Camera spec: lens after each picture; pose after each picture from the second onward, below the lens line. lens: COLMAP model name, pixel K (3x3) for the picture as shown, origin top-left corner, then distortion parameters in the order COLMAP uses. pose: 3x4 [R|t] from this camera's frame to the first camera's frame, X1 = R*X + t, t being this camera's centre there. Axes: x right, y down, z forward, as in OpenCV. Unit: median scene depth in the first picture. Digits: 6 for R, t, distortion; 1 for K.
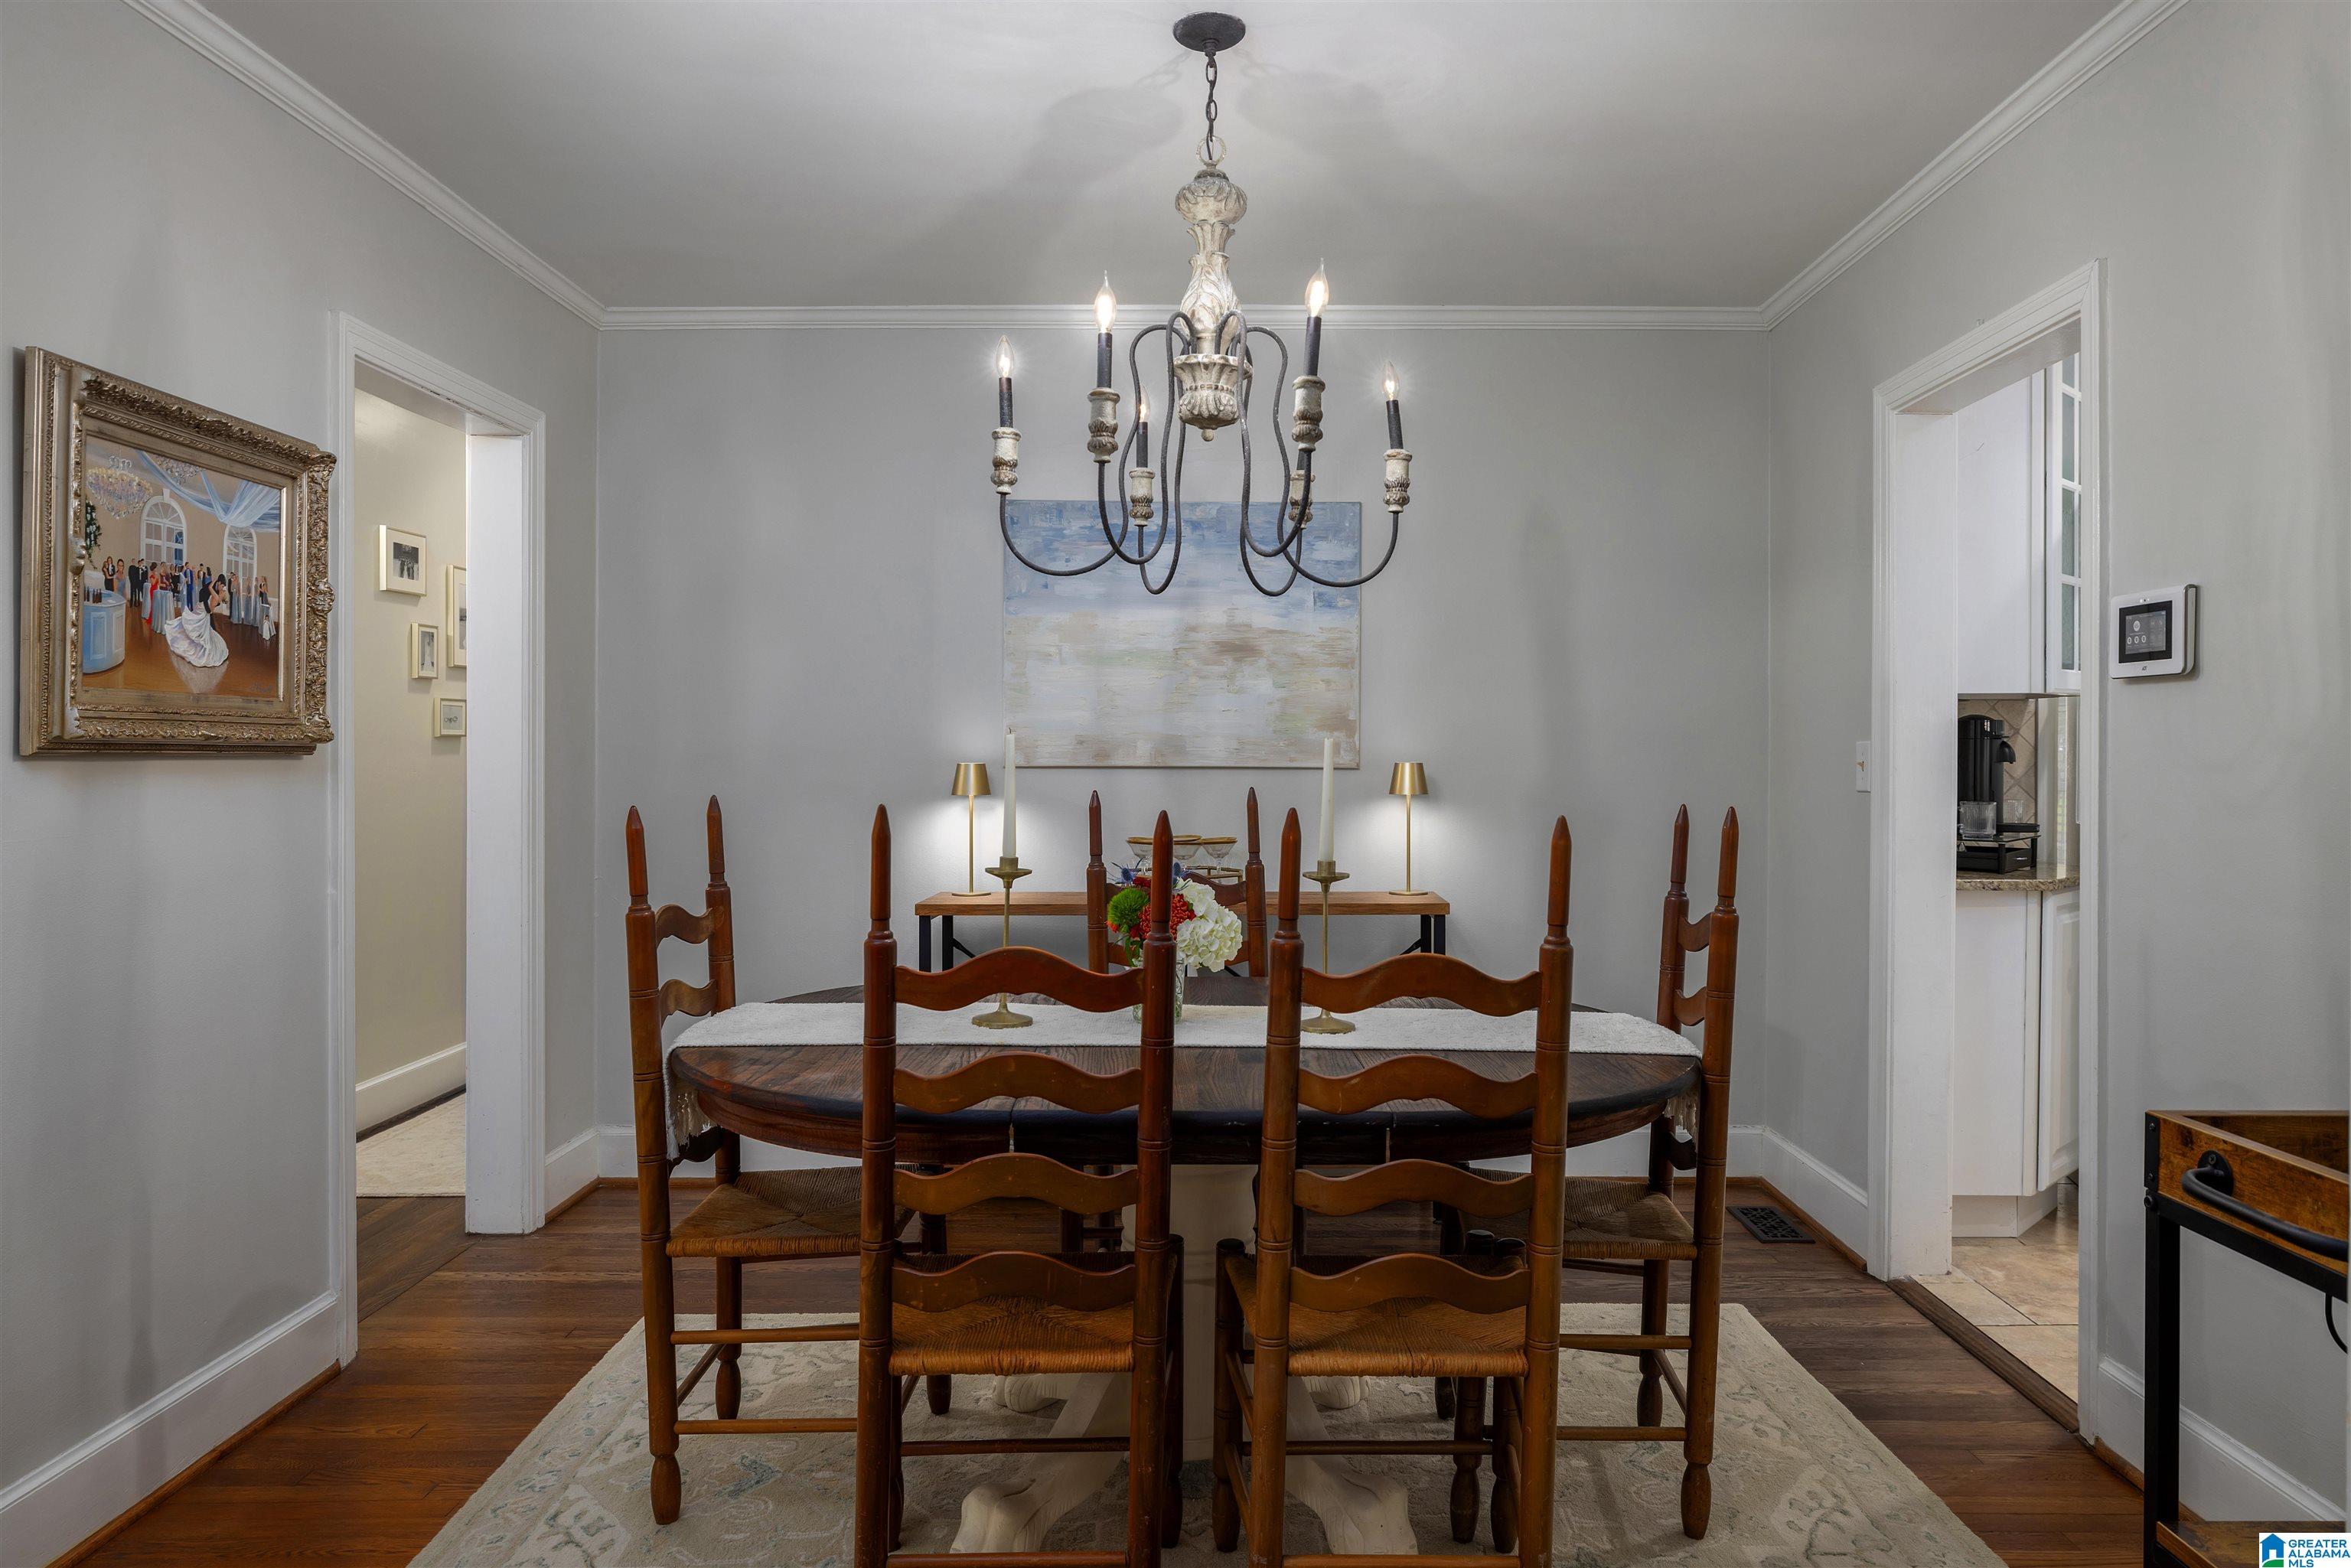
lens RADIAL K [[1599.3, 0, 1175.5], [0, 1599.3, 784.0], [0, 0, 1]] dist [-0.003628, -0.000397]
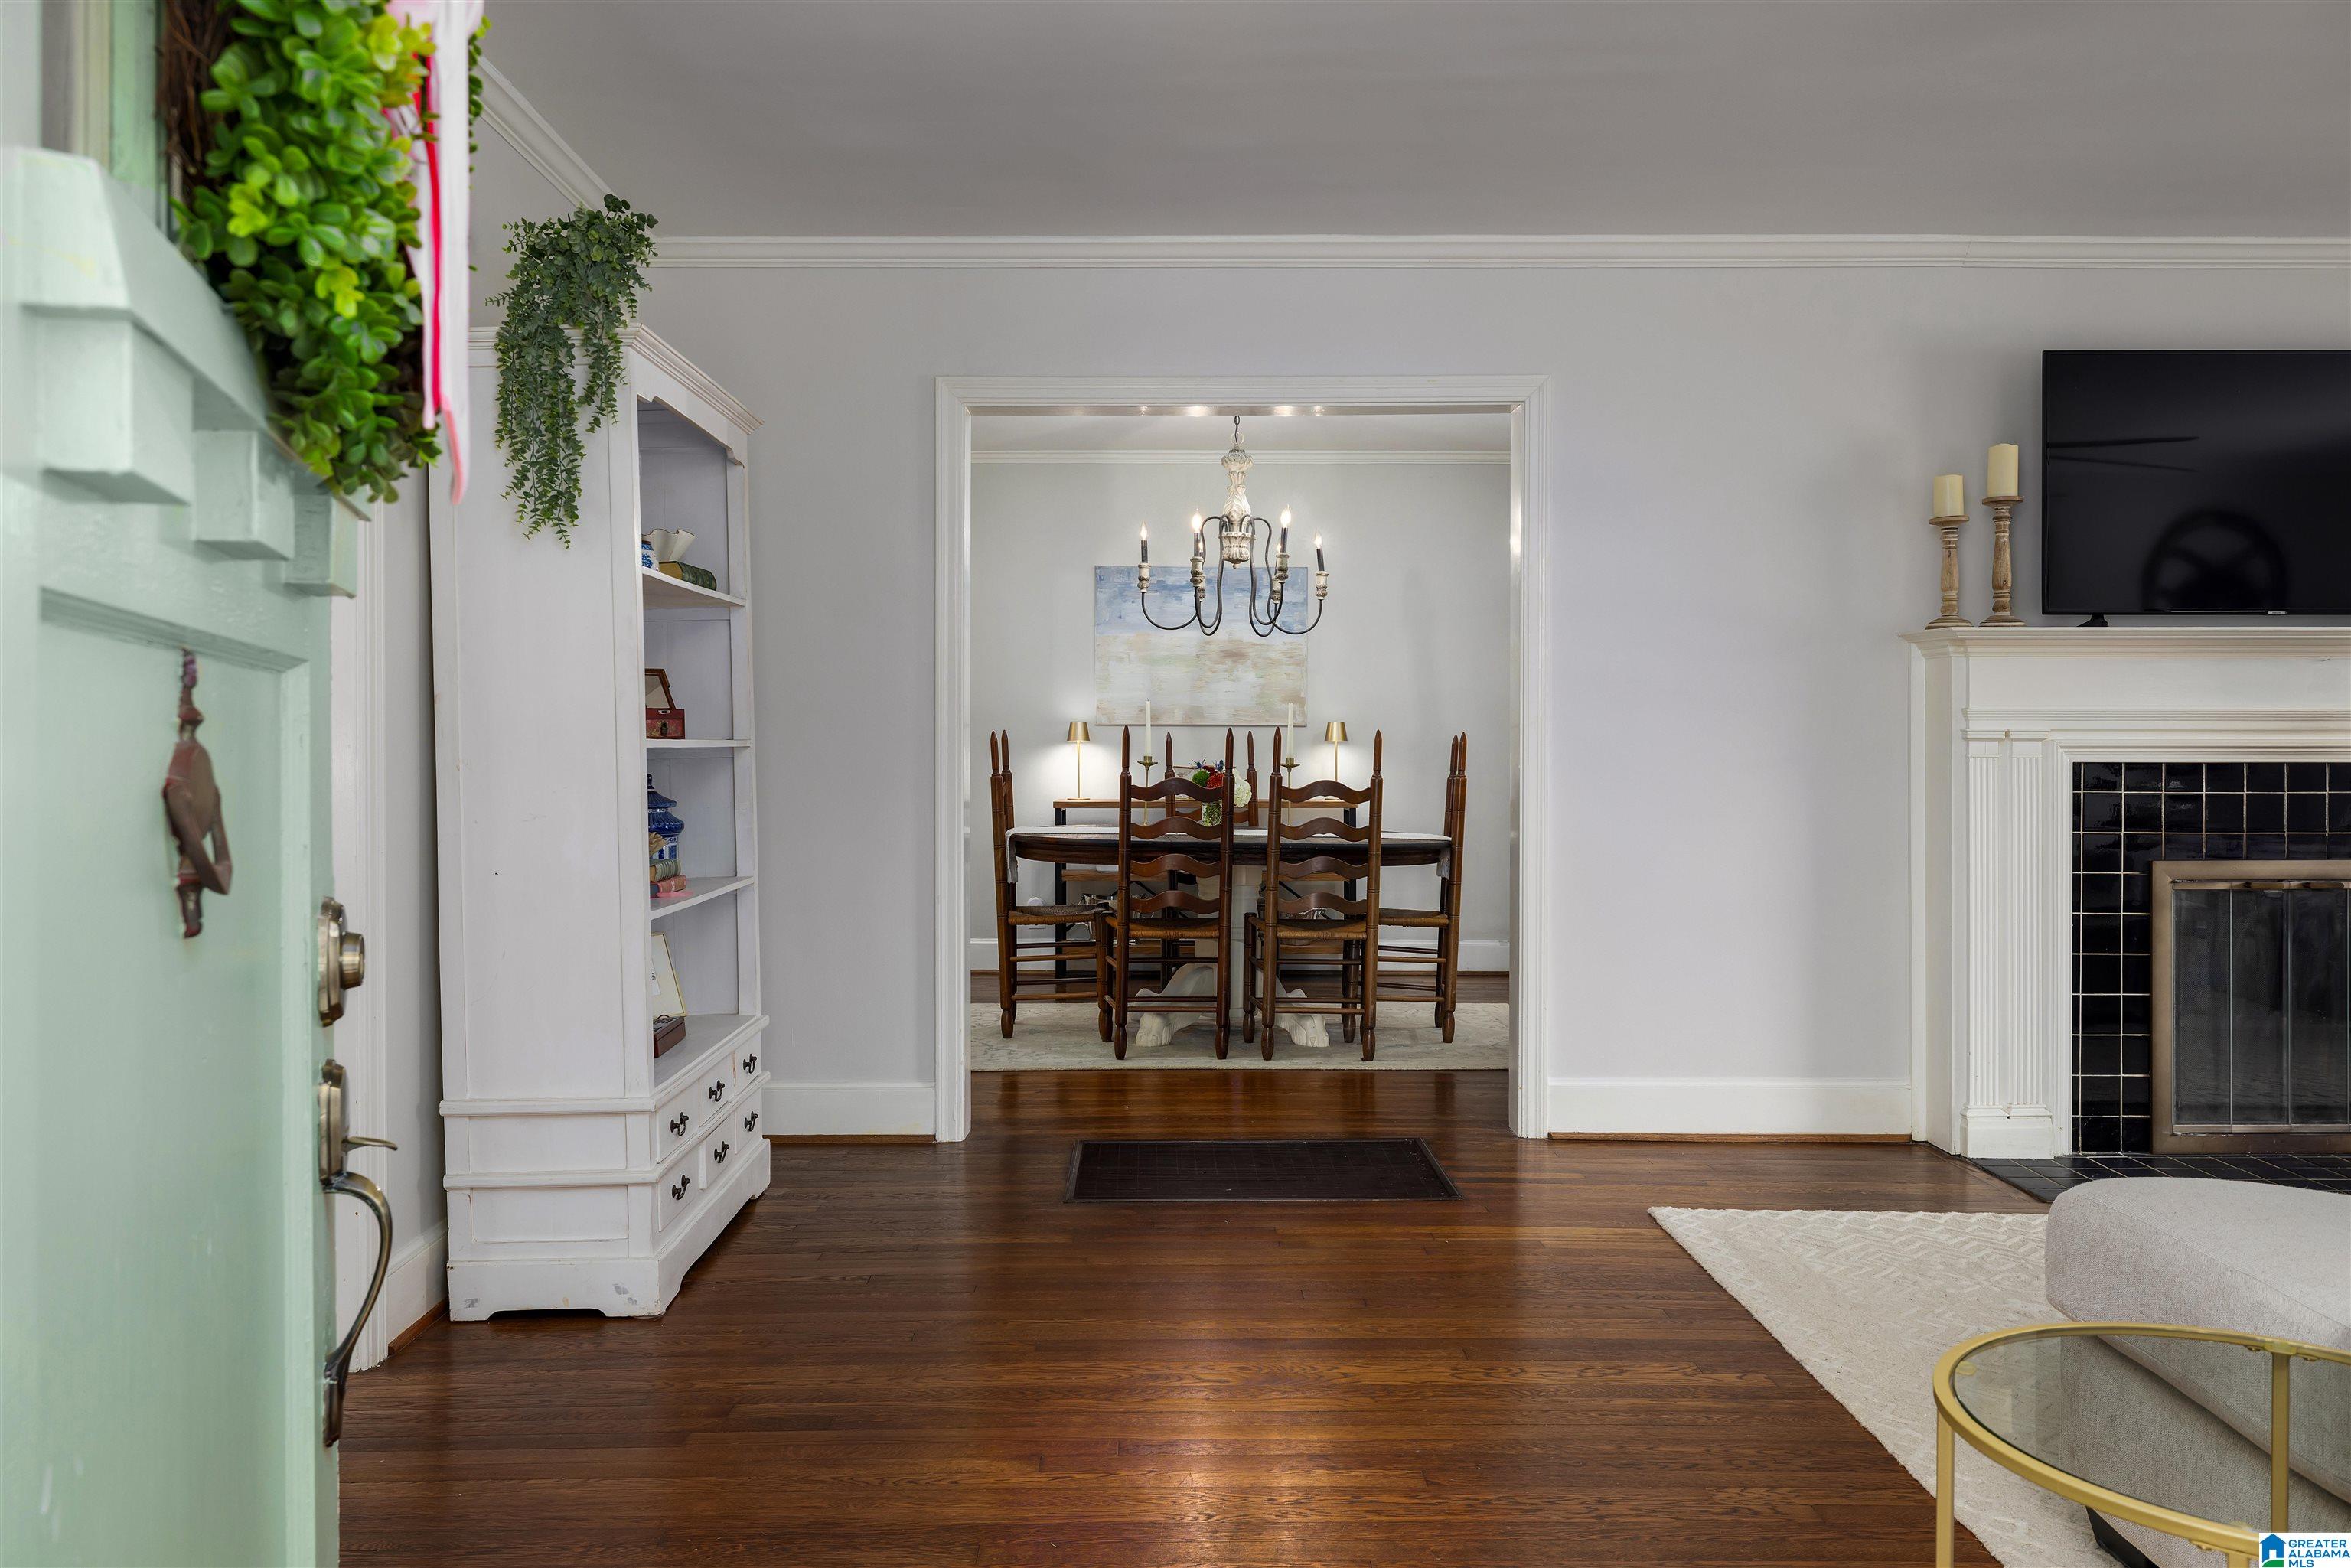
lens RADIAL K [[1758.7, 0, 1170.2], [0, 1758.7, 734.0], [0, 0, 1]] dist [-0.001858, -0.002471]
pose [[0.999501, -0.001051, 0.031584, -0.091296], [0.001801, 0.999716, -0.023747, 0.044590], [-0.031550, 0.023792, 0.999219, -0.882017]]
